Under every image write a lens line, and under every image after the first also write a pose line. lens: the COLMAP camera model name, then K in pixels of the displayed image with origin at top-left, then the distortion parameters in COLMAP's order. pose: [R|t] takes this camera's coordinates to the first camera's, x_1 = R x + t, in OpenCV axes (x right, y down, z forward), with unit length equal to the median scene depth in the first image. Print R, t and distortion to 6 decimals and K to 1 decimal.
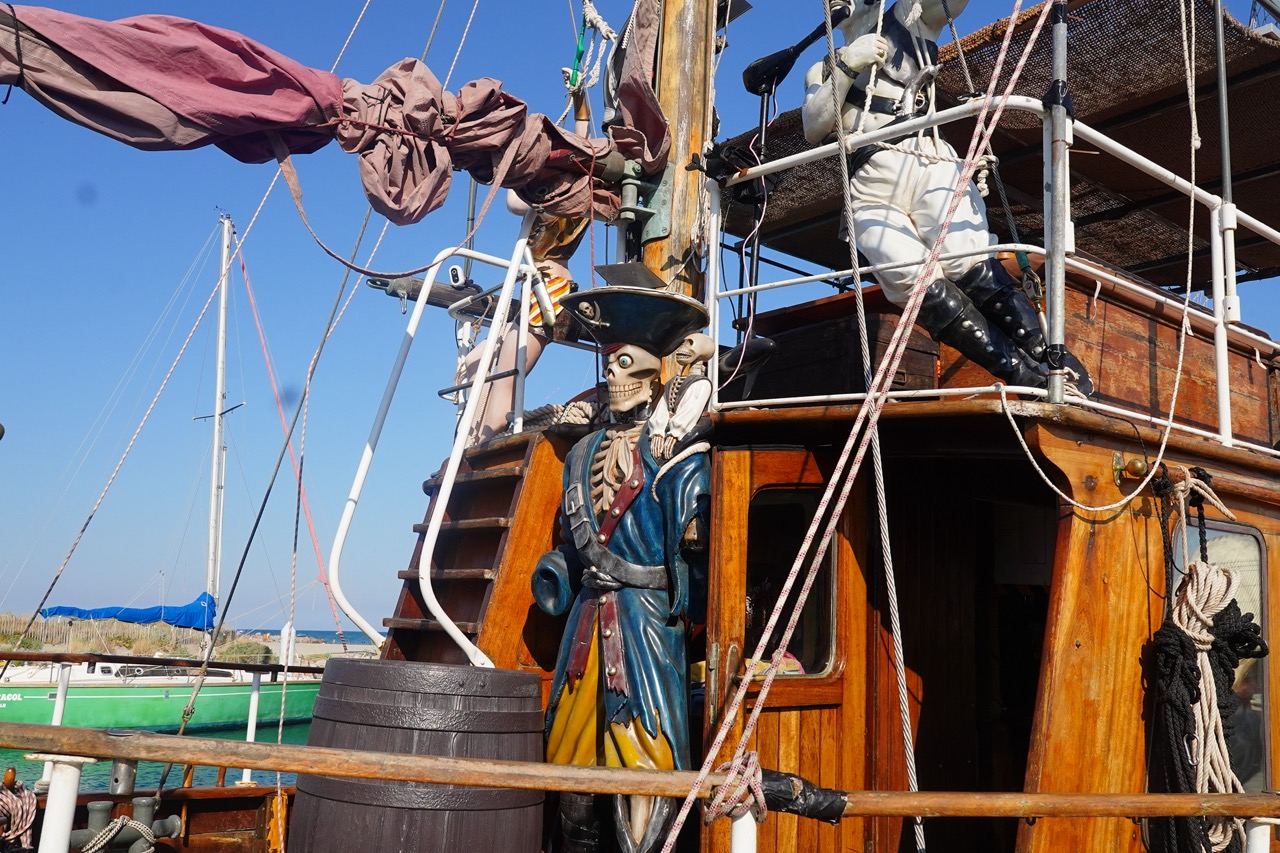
lens RADIAL K [[1109.2, 0, 641.0], [0, 1109.2, 439.5], [0, 0, 1]] dist [-0.023808, 0.022125]
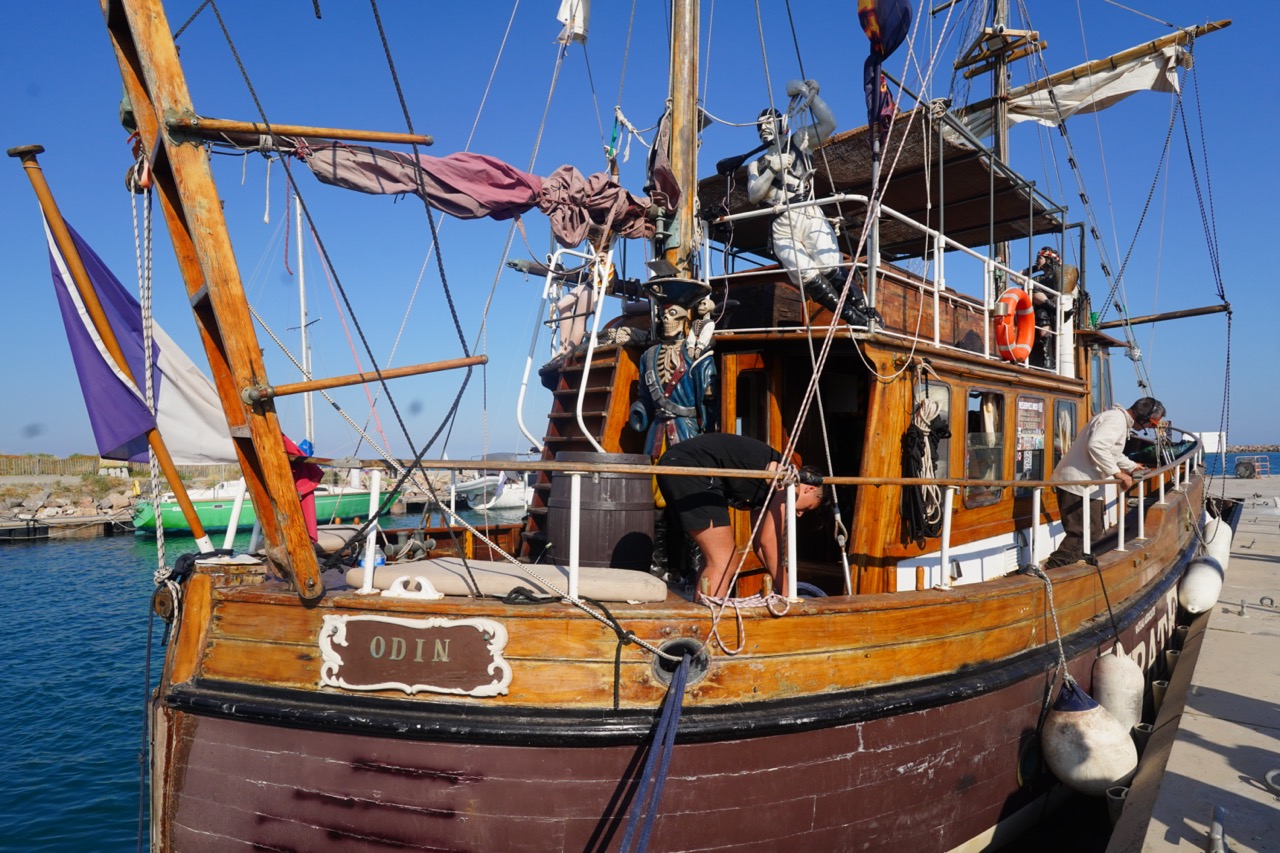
lens RADIAL K [[710.5, 0, 635.9], [0, 710.5, 438.7], [0, 0, 1]] dist [-0.030906, 0.015890]
pose [[0.993933, -0.033820, 0.104660, -0.245469], [0.017936, 0.988654, 0.149136, -0.037267], [-0.108516, -0.146354, 0.983262, -0.391244]]
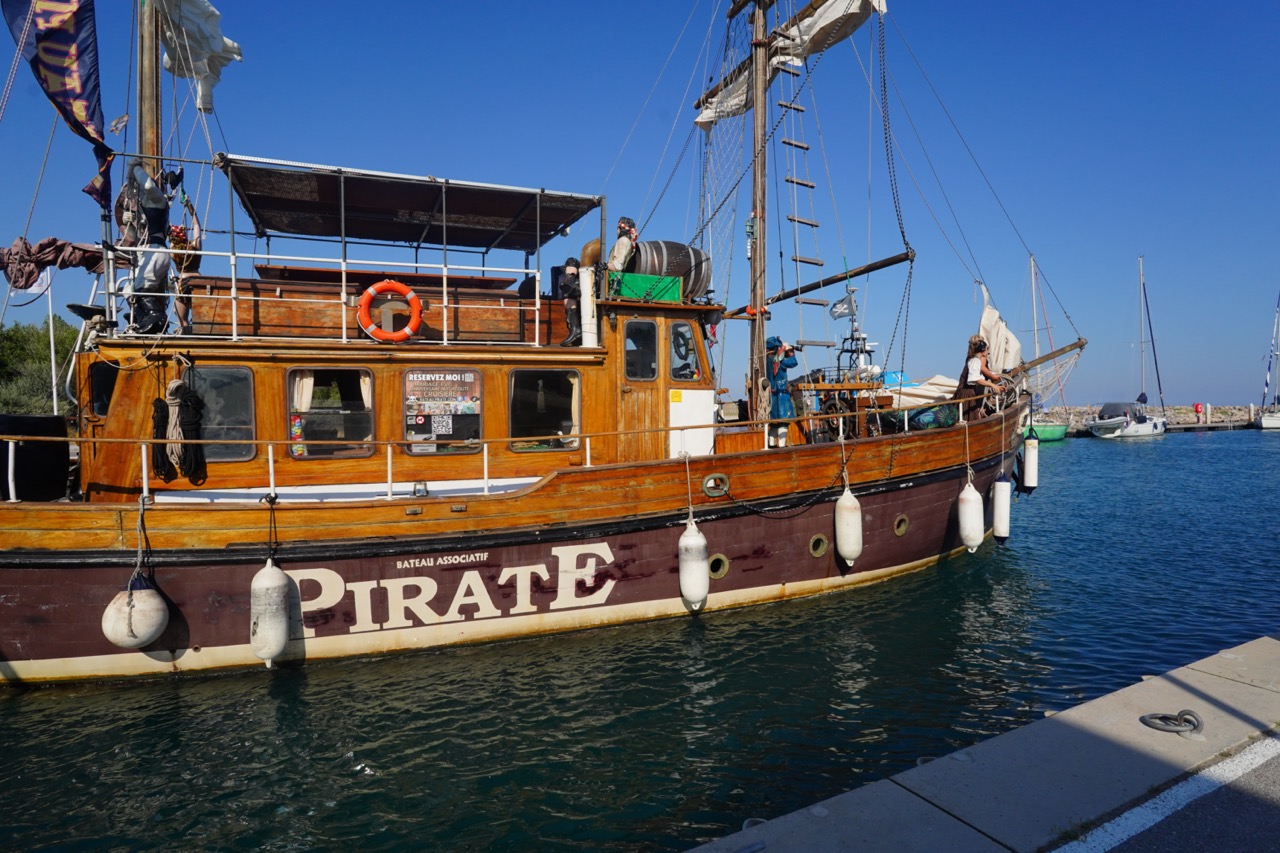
lens RADIAL K [[710.5, 0, 638.2], [0, 710.5, 437.6], [0, 0, 1]] dist [-0.030906, 0.015890]
pose [[0.953483, -0.014191, -0.301112, 2.263508], [0.076266, 0.977750, 0.195418, -0.025468], [0.291639, -0.209293, 0.933350, -0.567296]]
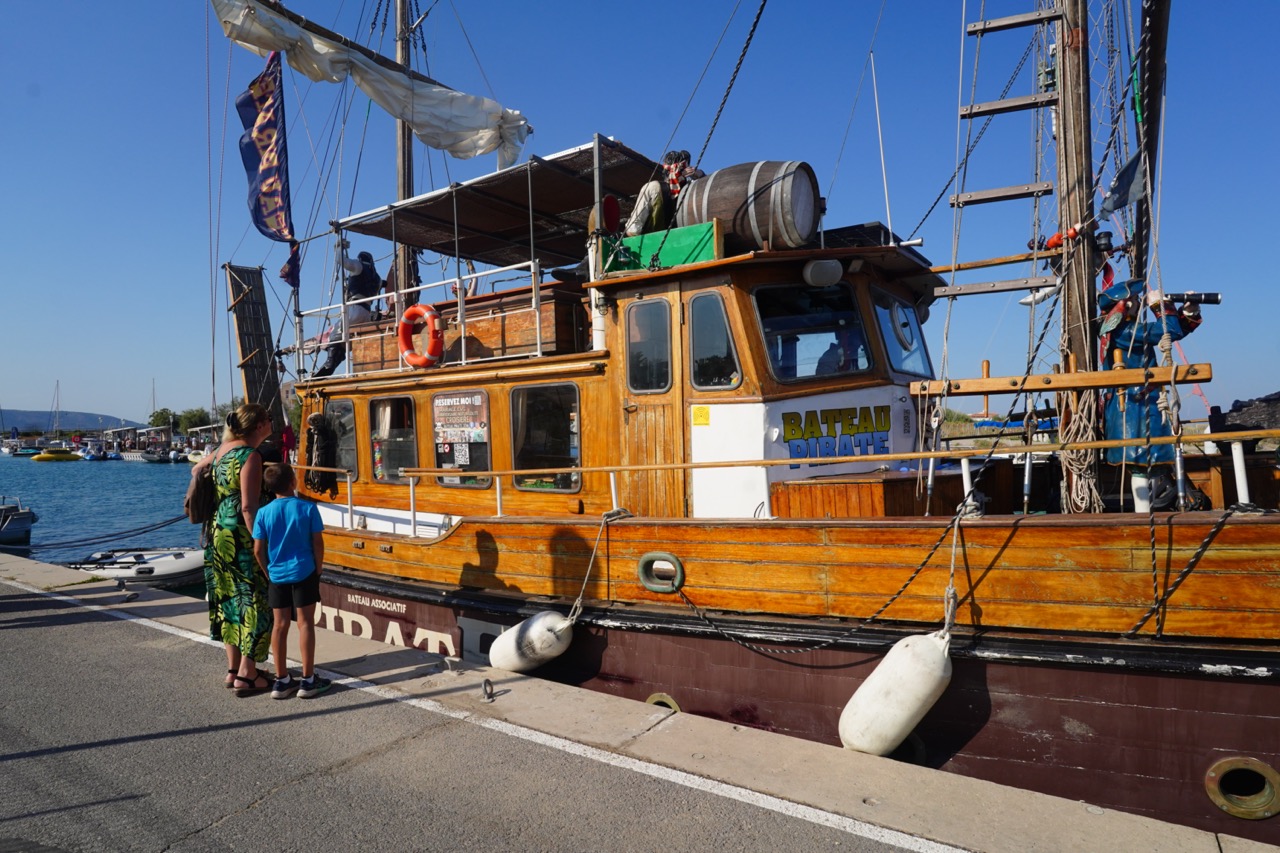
lens RADIAL K [[710.5, 0, 638.7], [0, 710.5, 433.9], [0, 0, 1]] dist [-0.030906, 0.015890]
pose [[0.258842, -0.023586, -0.965632, 3.076223], [0.177988, 0.983748, 0.023682, 0.311054], [0.949379, -0.178001, 0.258834, 1.317394]]
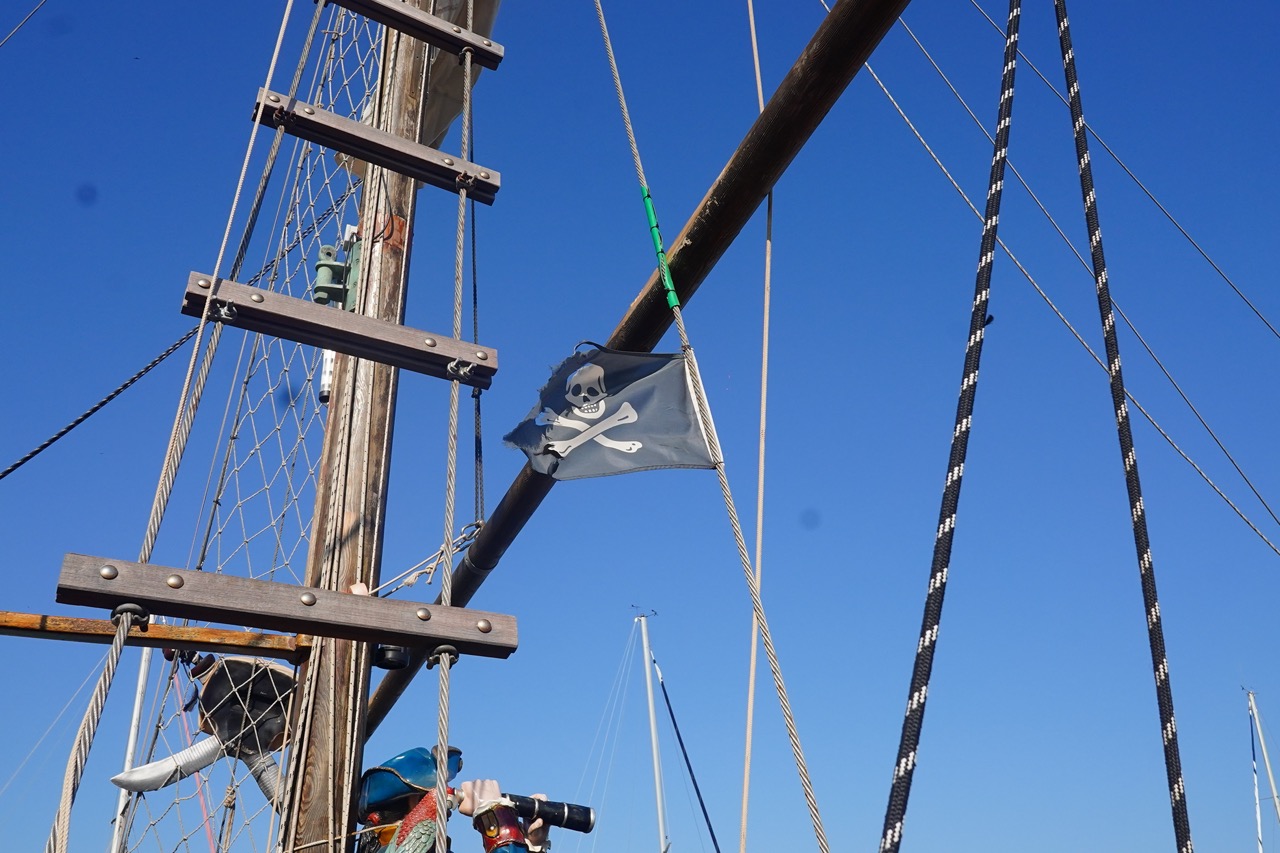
lens RADIAL K [[1109.2, 0, 638.5], [0, 1109.2, 428.1], [0, 0, 1]] dist [-0.023808, 0.022125]
pose [[0.959770, -0.174608, -0.219895, 2.340781], [0.089868, 0.932962, -0.348575, 0.306465], [0.266018, 0.314790, 0.911121, 1.818242]]
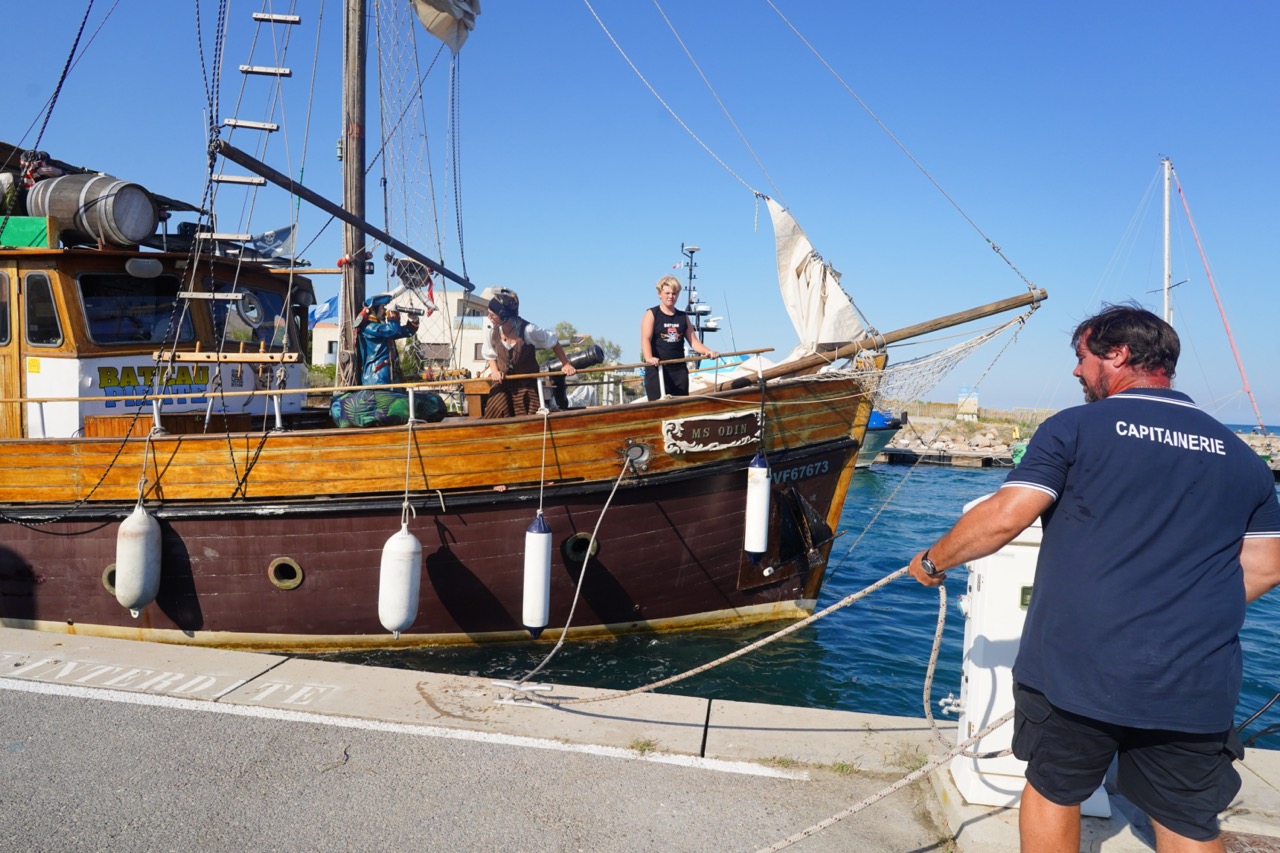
lens RADIAL K [[710.5, 0, 643.5], [0, 710.5, 430.9], [0, 0, 1]] dist [-0.030906, 0.015890]
pose [[0.680469, 0.040289, -0.731669, 4.281689], [0.102152, 0.983522, 0.149161, 0.395922], [0.725622, -0.176241, 0.665141, 1.746704]]
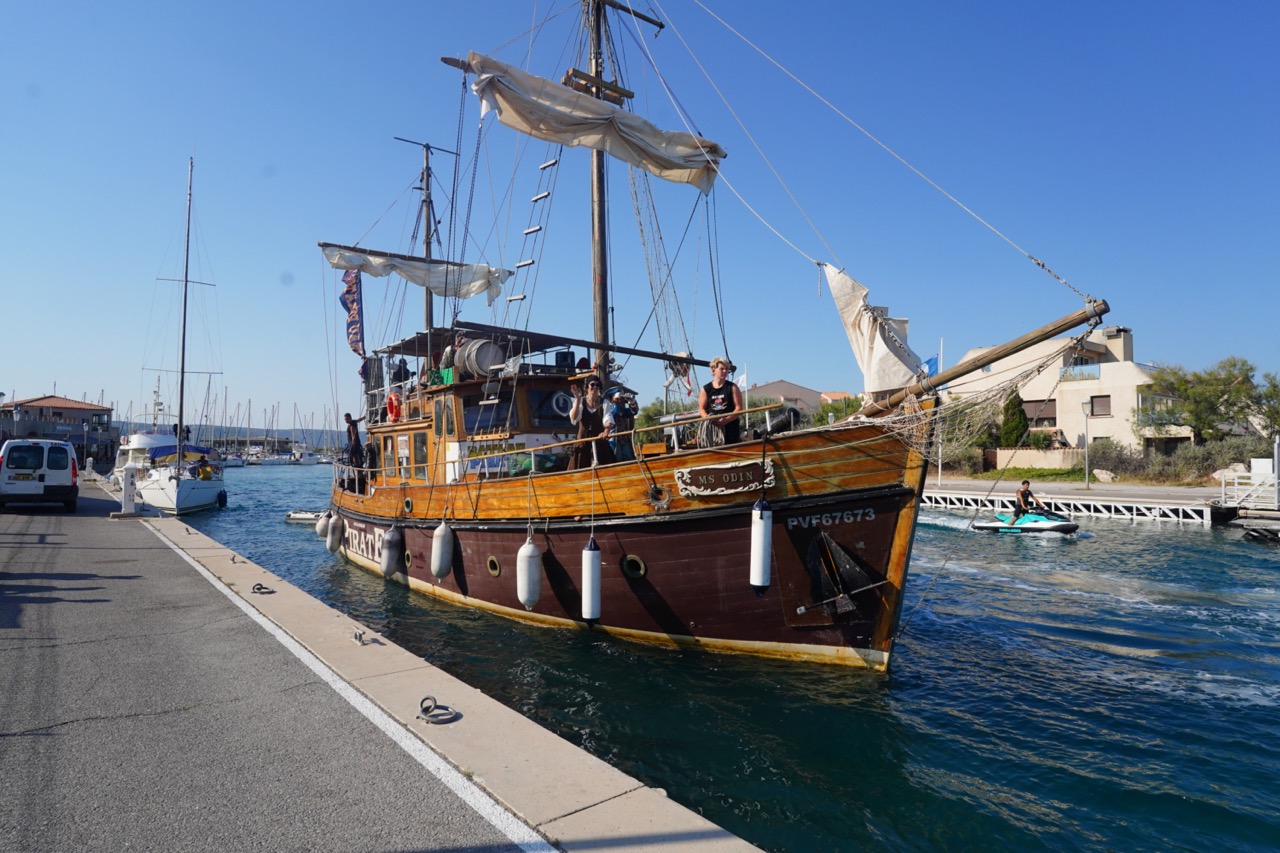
lens RADIAL K [[710.5, 0, 642.3], [0, 710.5, 431.9], [0, 0, 1]] dist [-0.030906, 0.015890]
pose [[-0.055717, -0.050684, -0.997159, 5.306504], [0.167417, 0.984097, -0.059375, 0.647948], [0.984311, -0.170249, -0.046346, 3.039231]]
